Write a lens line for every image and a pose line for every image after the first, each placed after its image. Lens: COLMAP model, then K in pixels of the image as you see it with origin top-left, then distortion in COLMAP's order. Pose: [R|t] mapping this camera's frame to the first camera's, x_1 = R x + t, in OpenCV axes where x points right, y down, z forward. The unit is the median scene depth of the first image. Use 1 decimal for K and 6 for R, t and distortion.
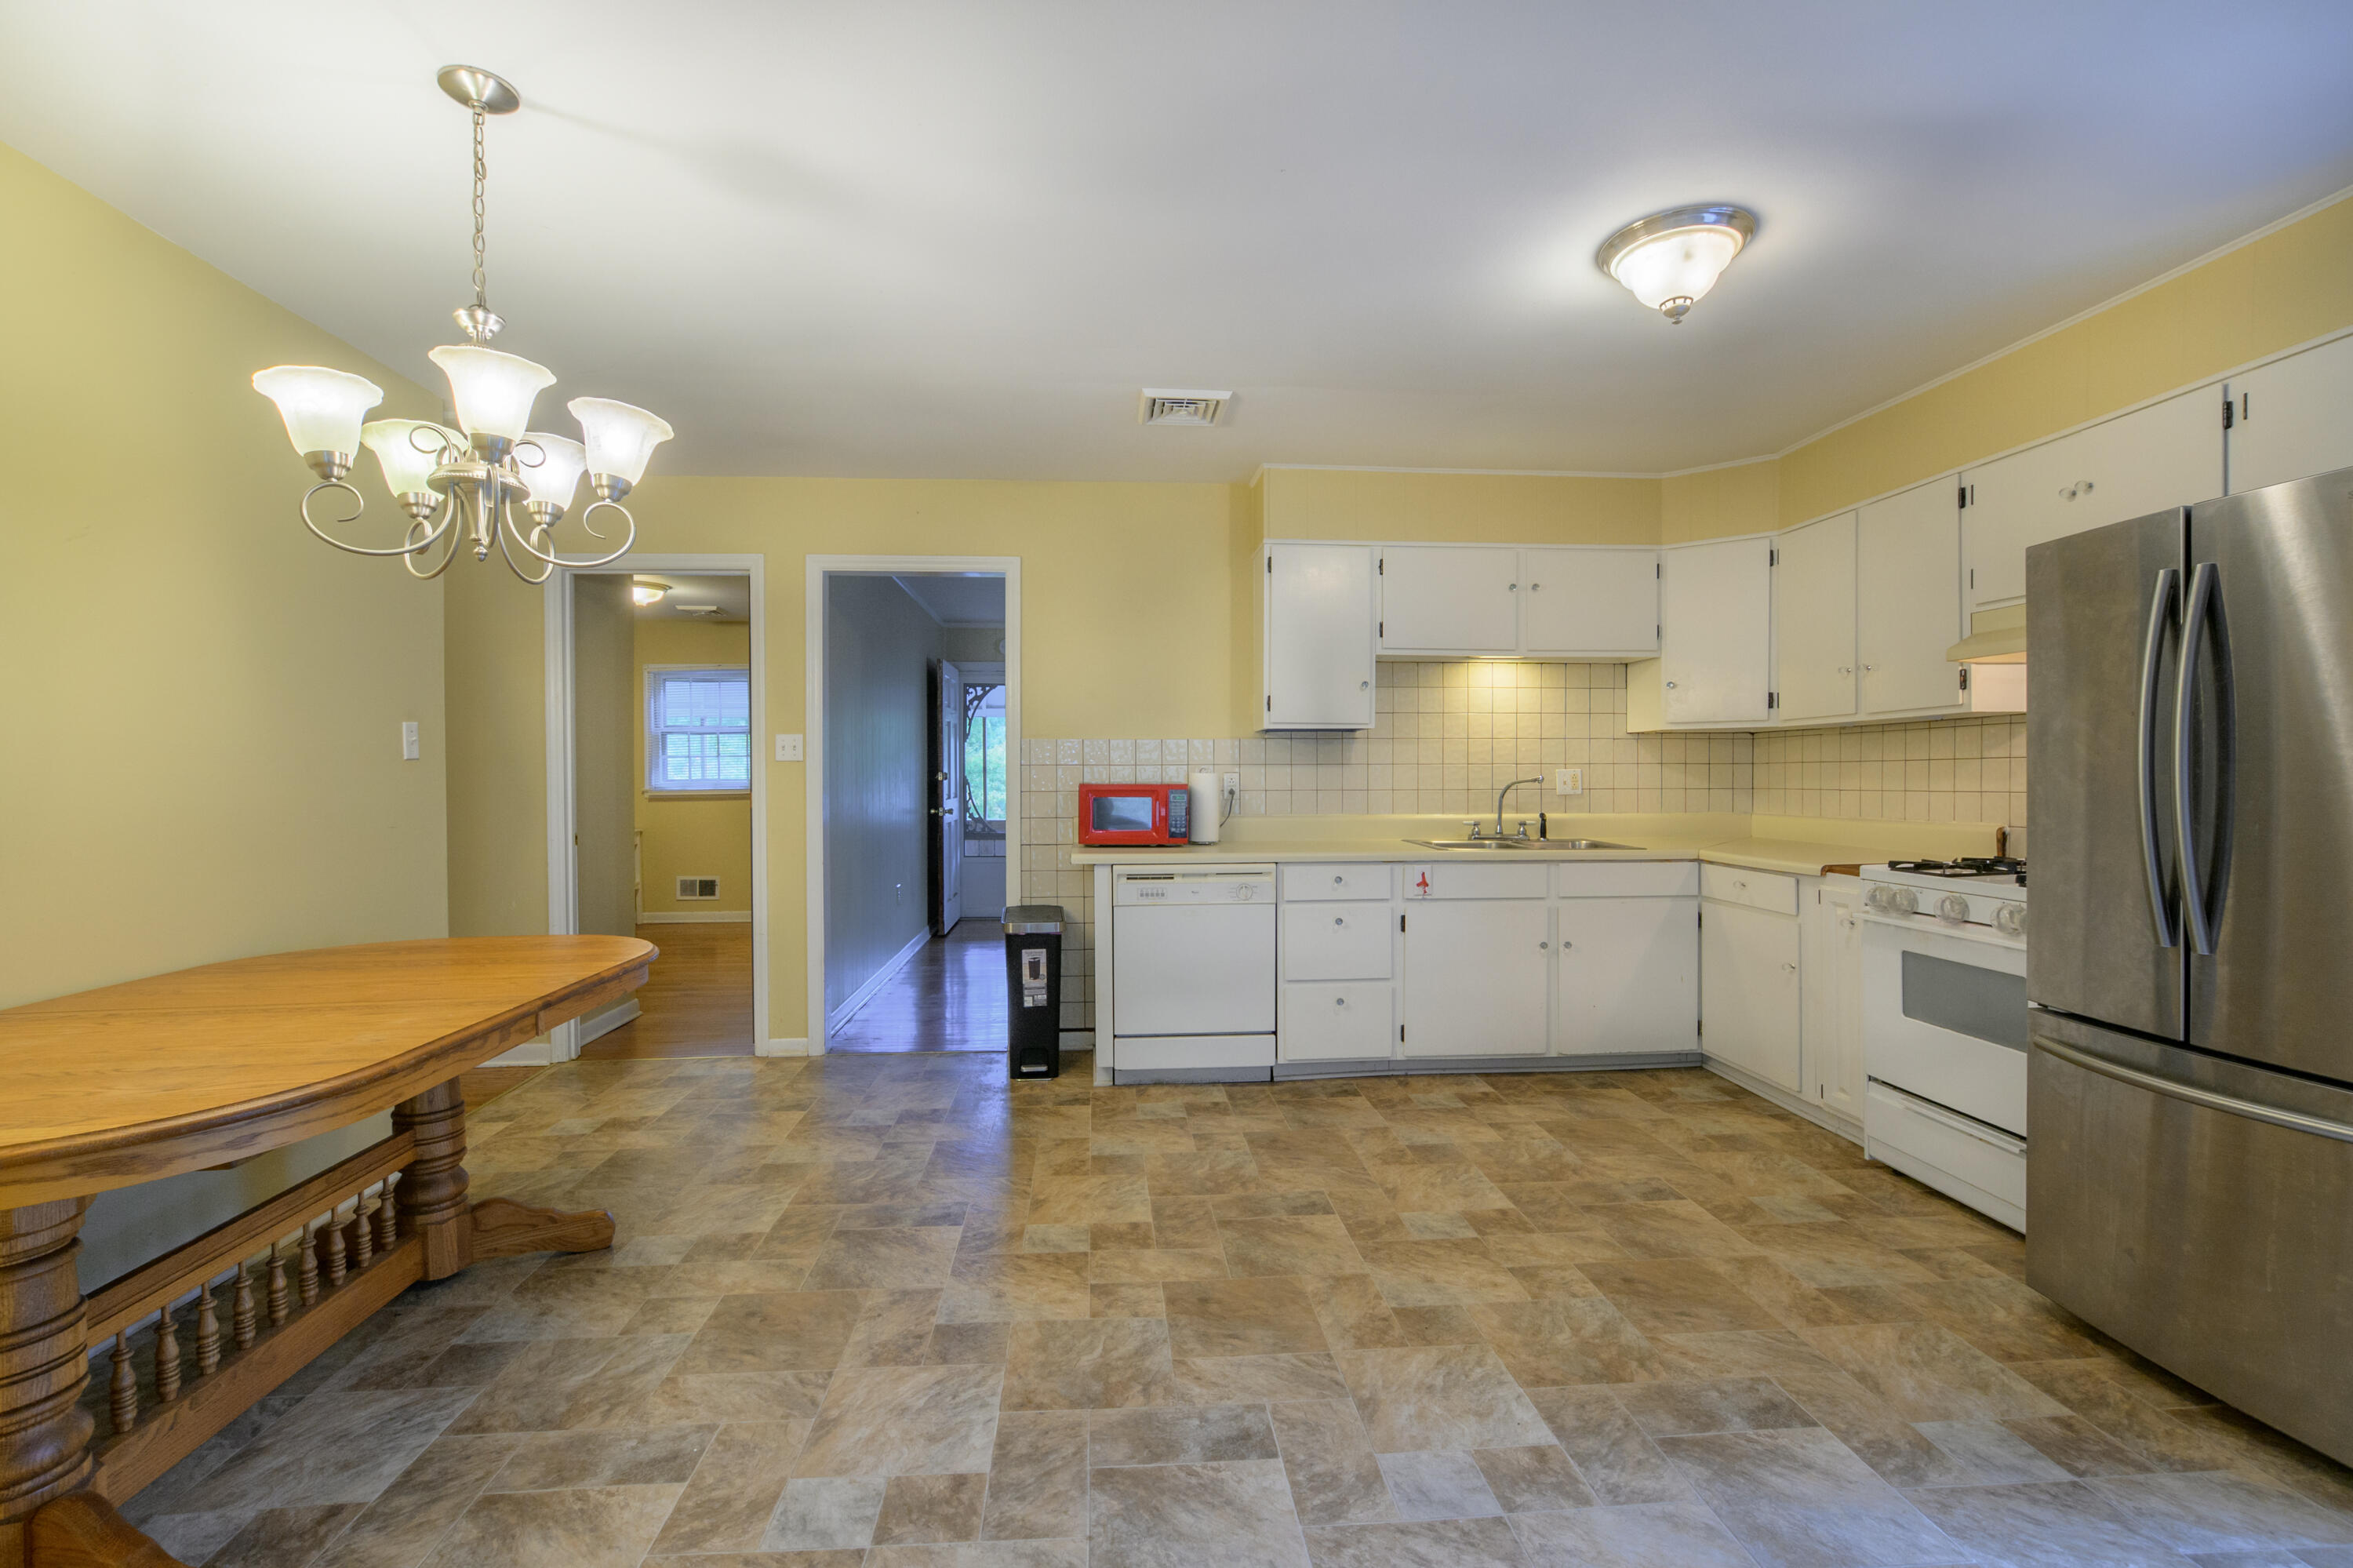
lens RADIAL K [[1057.8, 0, 1188.3], [0, 1057.8, 791.2], [0, 0, 1]] dist [-0.002237, -0.001165]
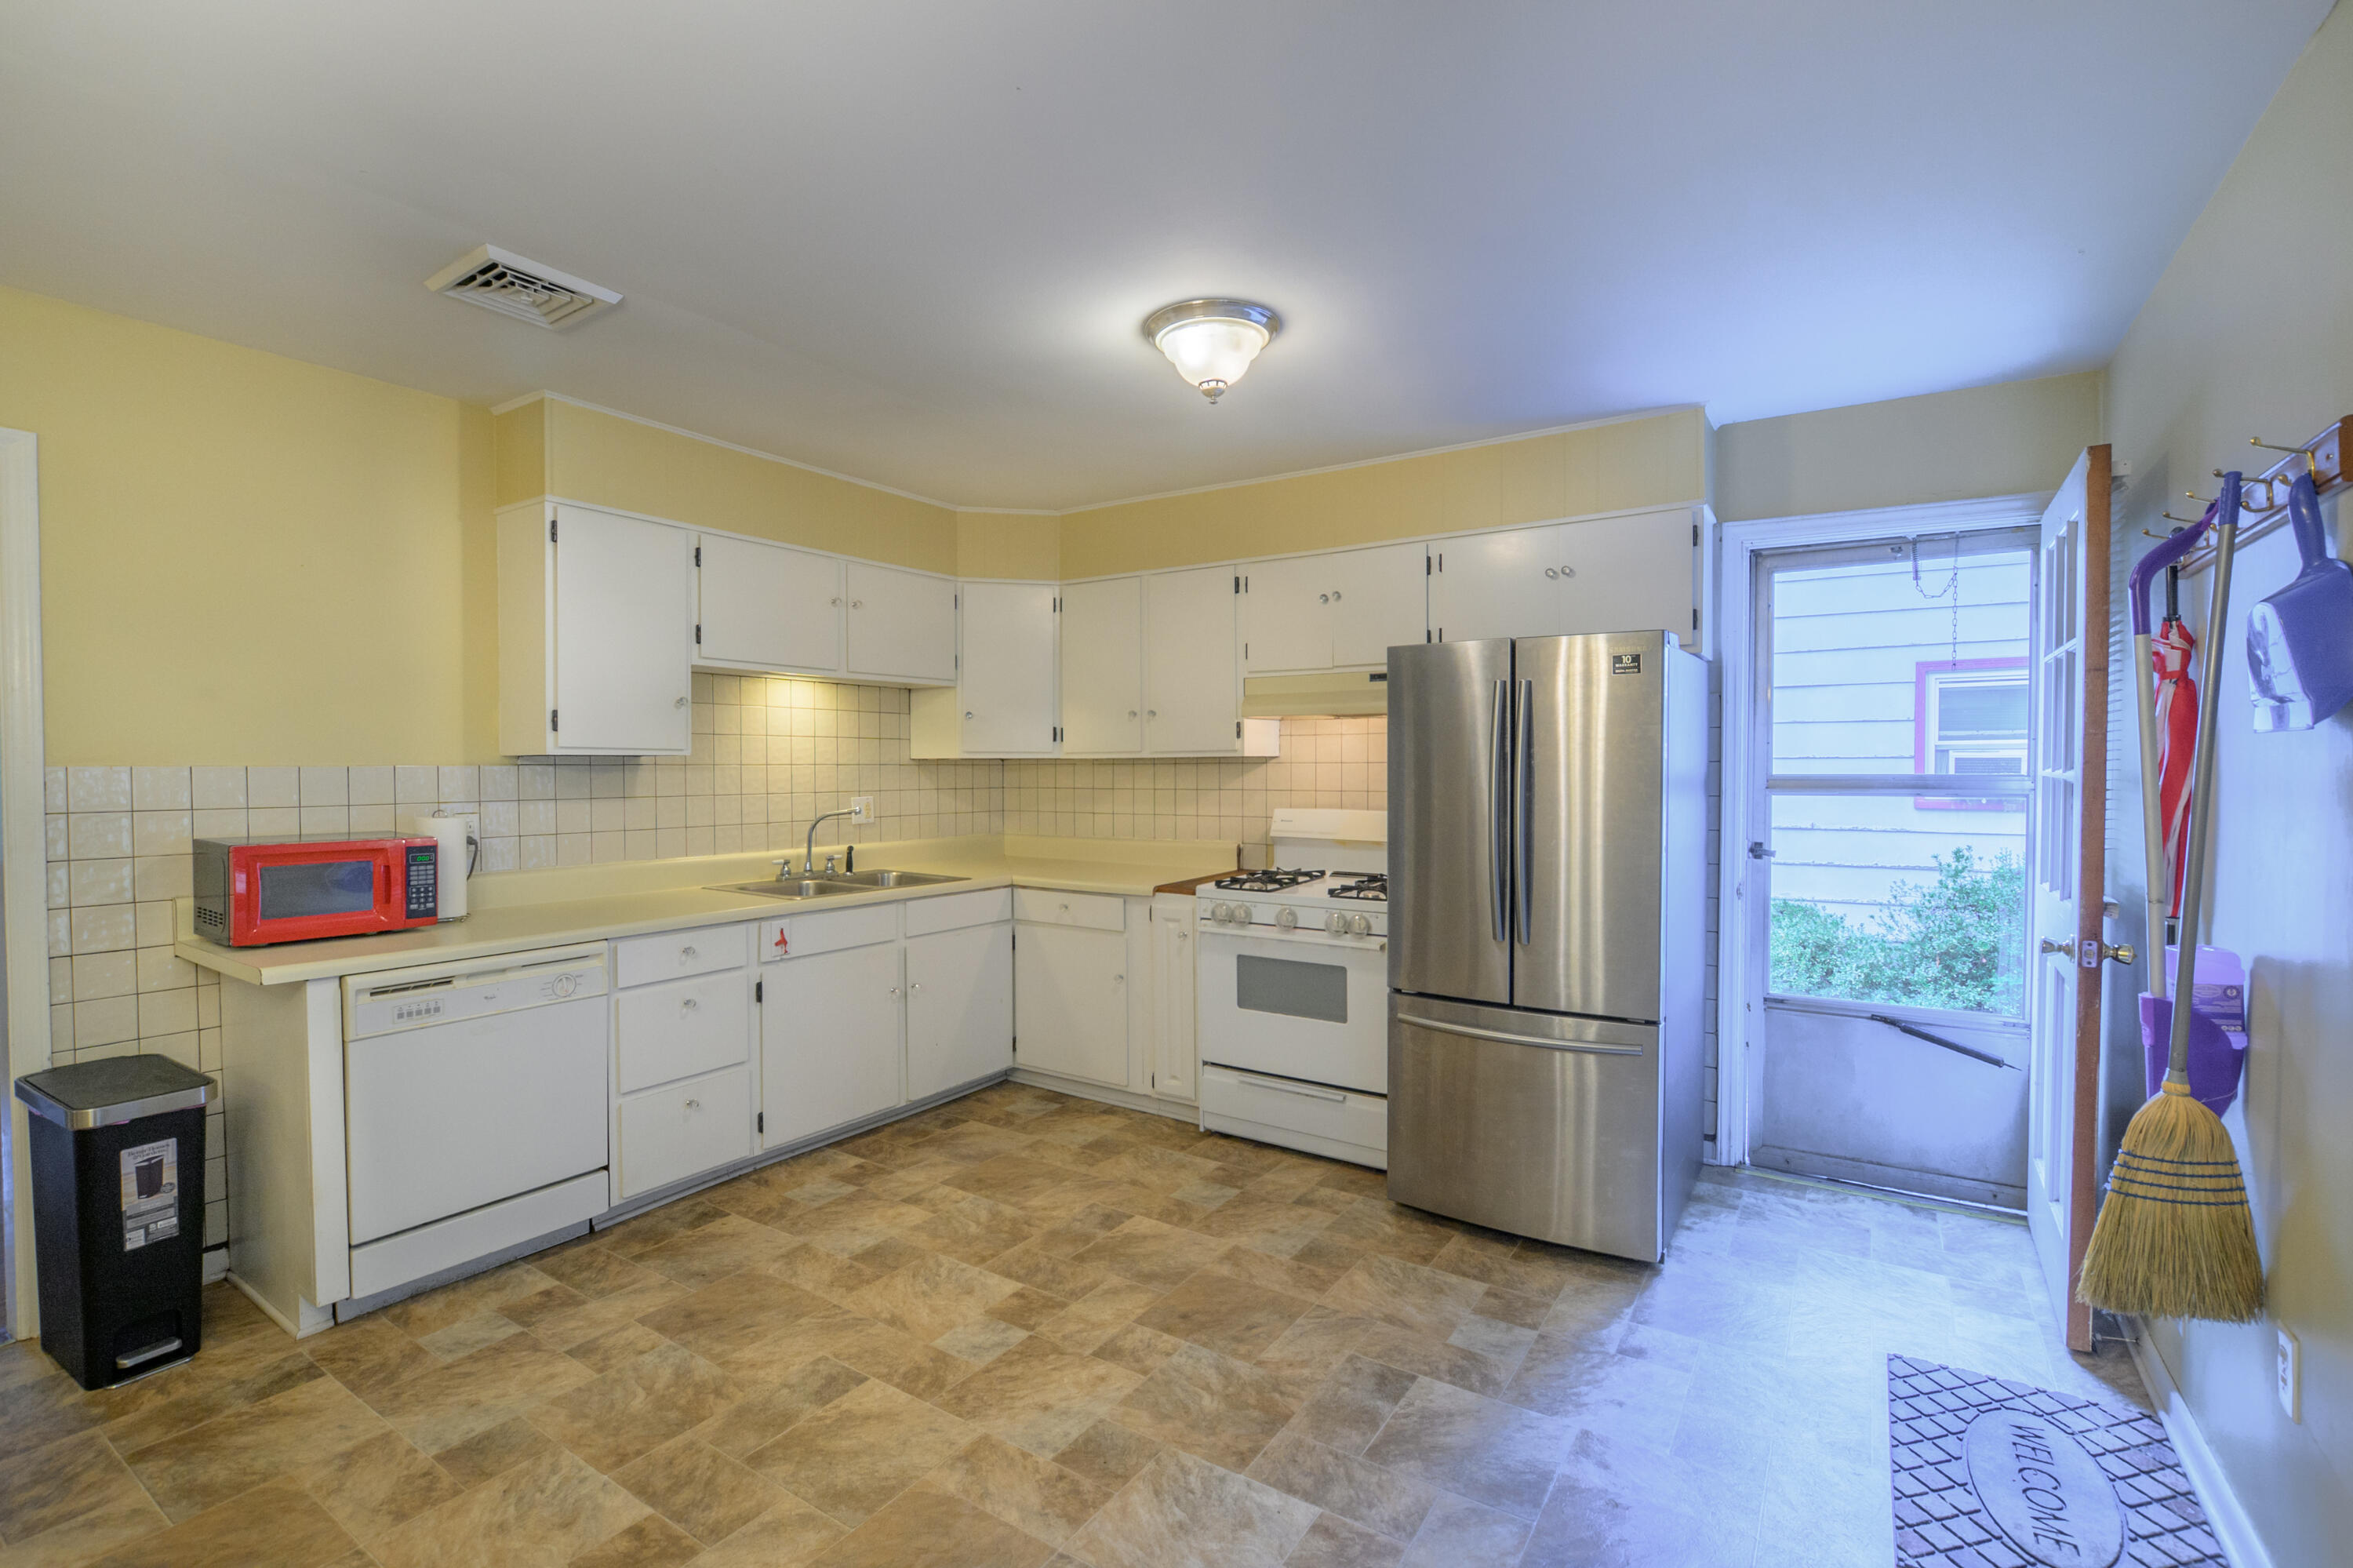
lens RADIAL K [[1057.8, 0, 1181.7], [0, 1057.8, 788.1], [0, 0, 1]] dist [-0.002237, -0.001165]
pose [[0.624875, -0.012839, 0.780619, -0.244881], [0.012062, 0.999904, 0.006791, -0.038632], [-0.780632, 0.005172, 0.624970, 0.223810]]
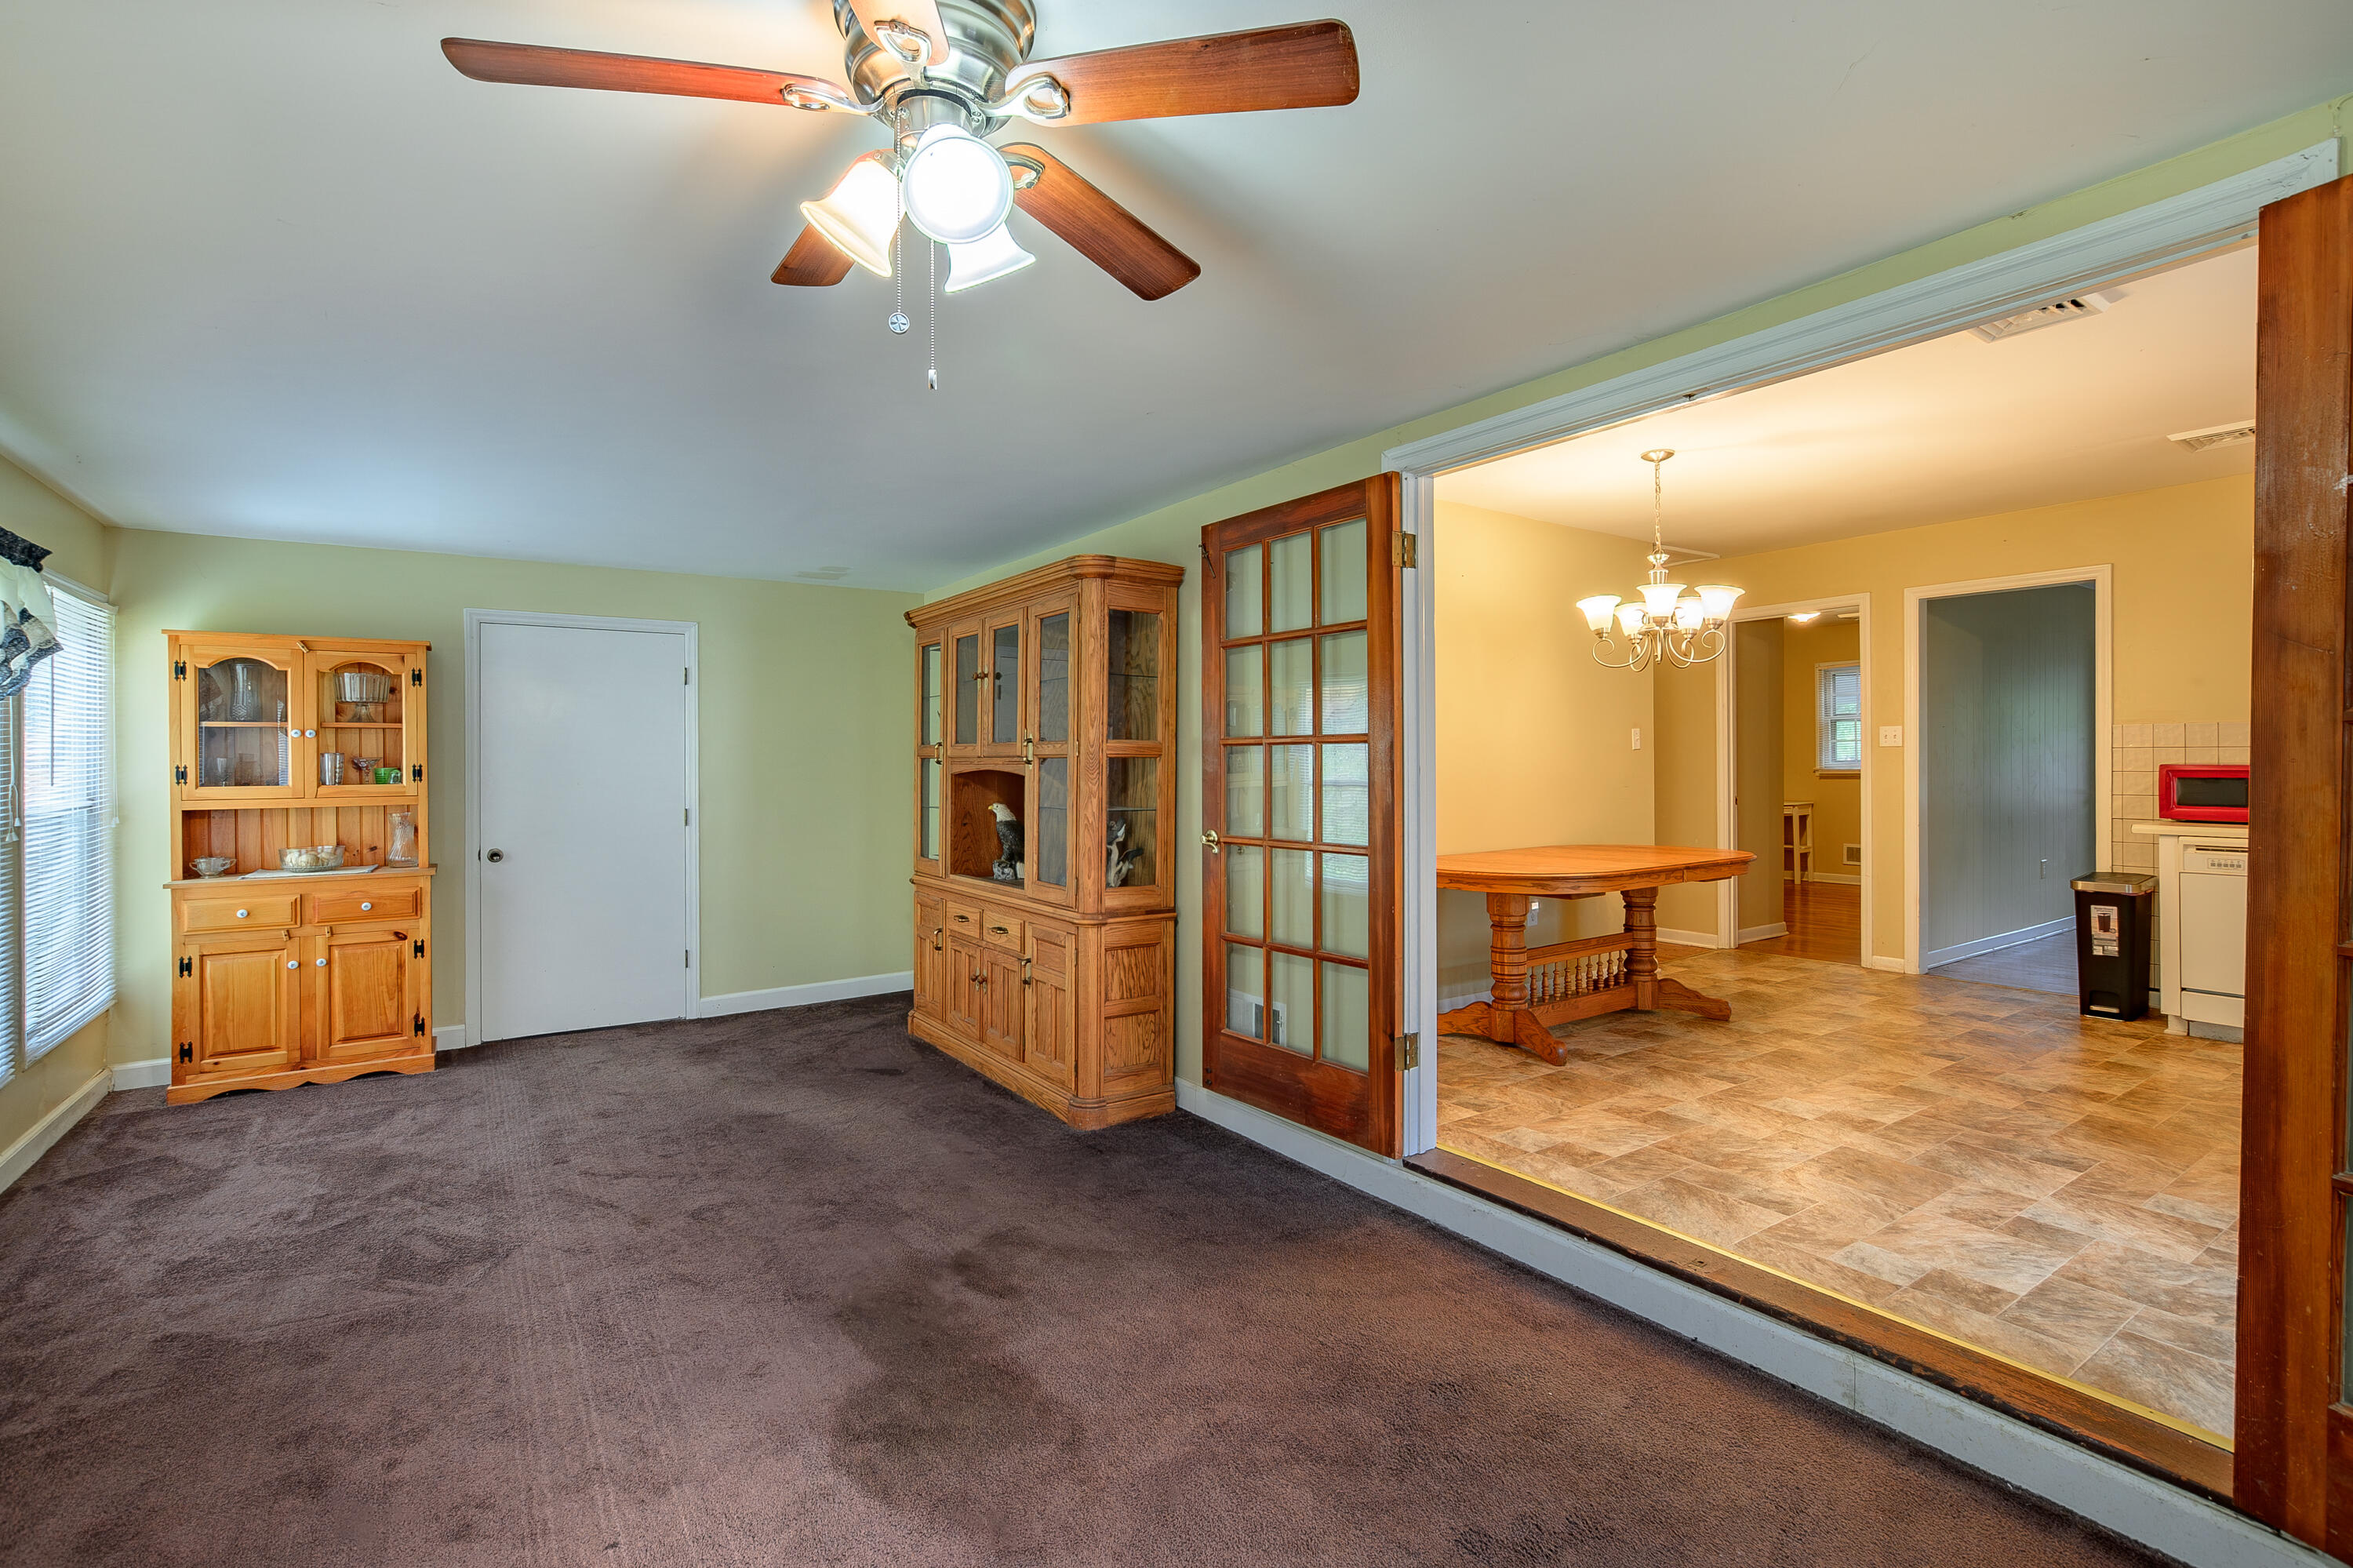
lens RADIAL K [[1057.8, 0, 1176.6], [0, 1057.8, 761.9], [0, 0, 1]] dist [-0.002237, -0.001165]
pose [[0.490800, 0.000379, -0.871272, 0.376013], [-0.008753, 0.999952, -0.004495, 0.005118], [0.871228, 0.009833, 0.490779, -0.474884]]
